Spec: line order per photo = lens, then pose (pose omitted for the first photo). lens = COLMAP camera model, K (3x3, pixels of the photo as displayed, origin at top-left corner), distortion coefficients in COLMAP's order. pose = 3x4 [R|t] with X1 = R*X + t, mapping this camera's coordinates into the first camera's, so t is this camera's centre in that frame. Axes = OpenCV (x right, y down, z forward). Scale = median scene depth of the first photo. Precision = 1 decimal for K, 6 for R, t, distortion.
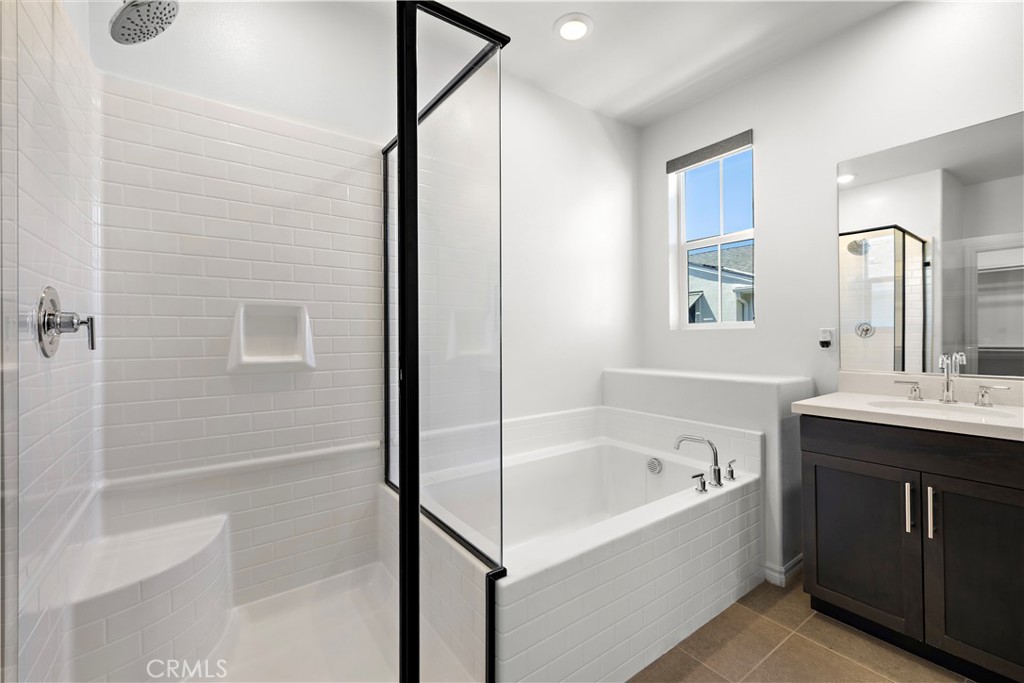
lens RADIAL K [[428.9, 0, 508.7], [0, 428.9, 338.1], [0, 0, 1]] dist [-0.000311, -0.000304]
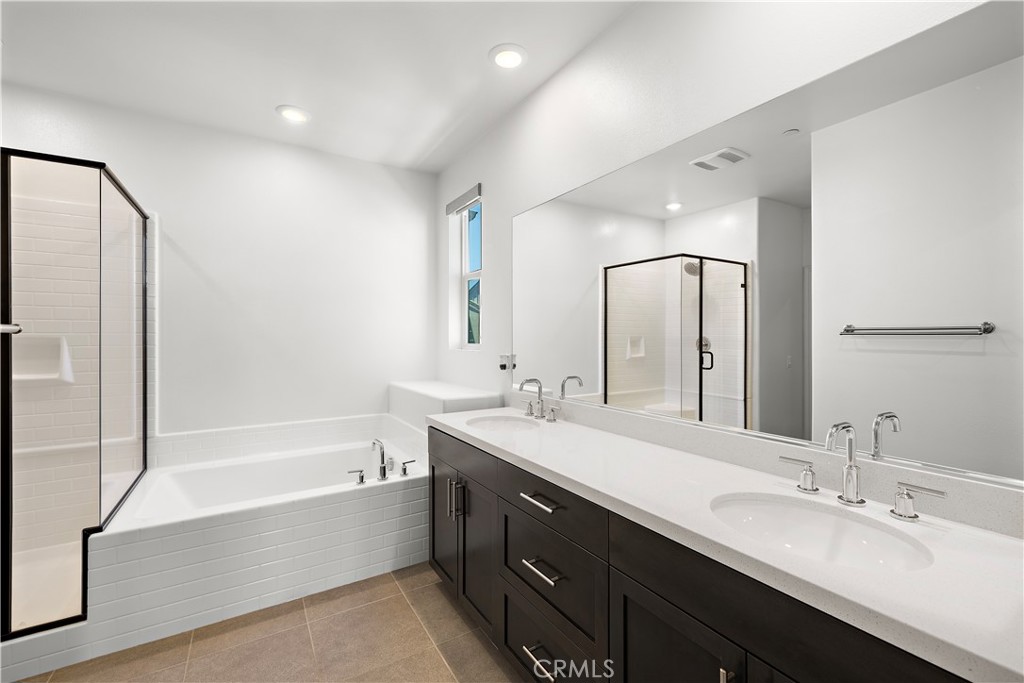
lens RADIAL K [[431.9, 0, 507.8], [0, 431.9, 339.2], [0, 0, 1]] dist [0.005138, -0.000068]
pose [[0.997473, 0.007045, -0.070701, 0.835251], [-0.006944, 0.999974, 0.001671, -0.066181], [0.070711, -0.001176, 0.997496, -0.218582]]
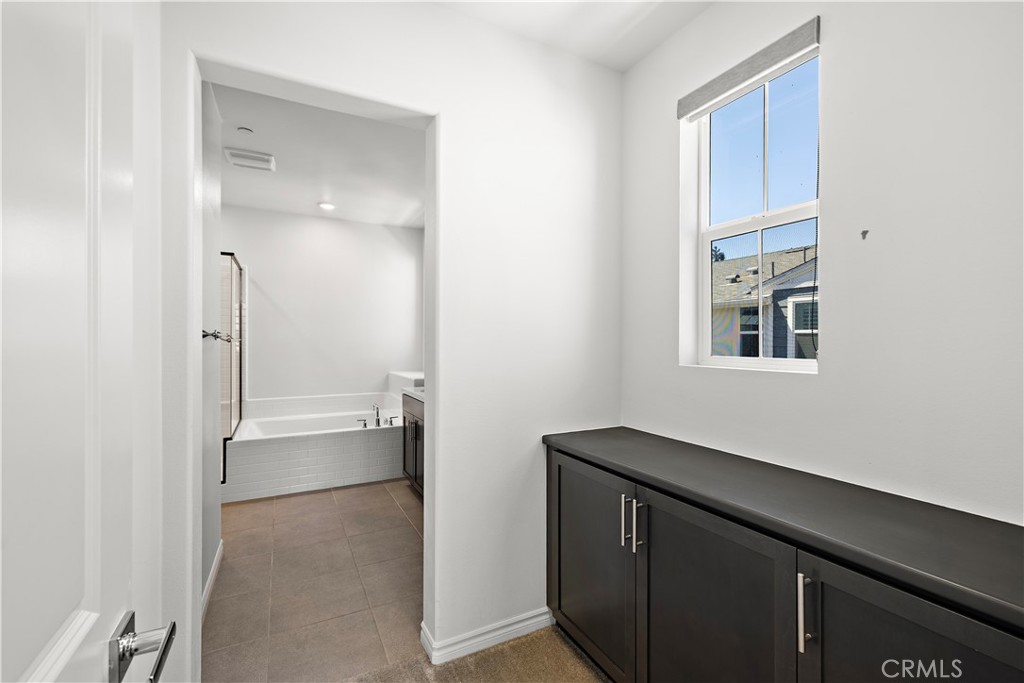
lens RADIAL K [[441.7, 0, 512.0], [0, 441.7, 341.5], [0, 0, 1]] dist [-0.001957, -0.000065]
pose [[0.990993, 0.008979, -0.133615, 1.273195], [-0.009139, 0.999958, -0.000583, -0.070853], [0.133604, 0.001799, 0.991033, -0.958879]]
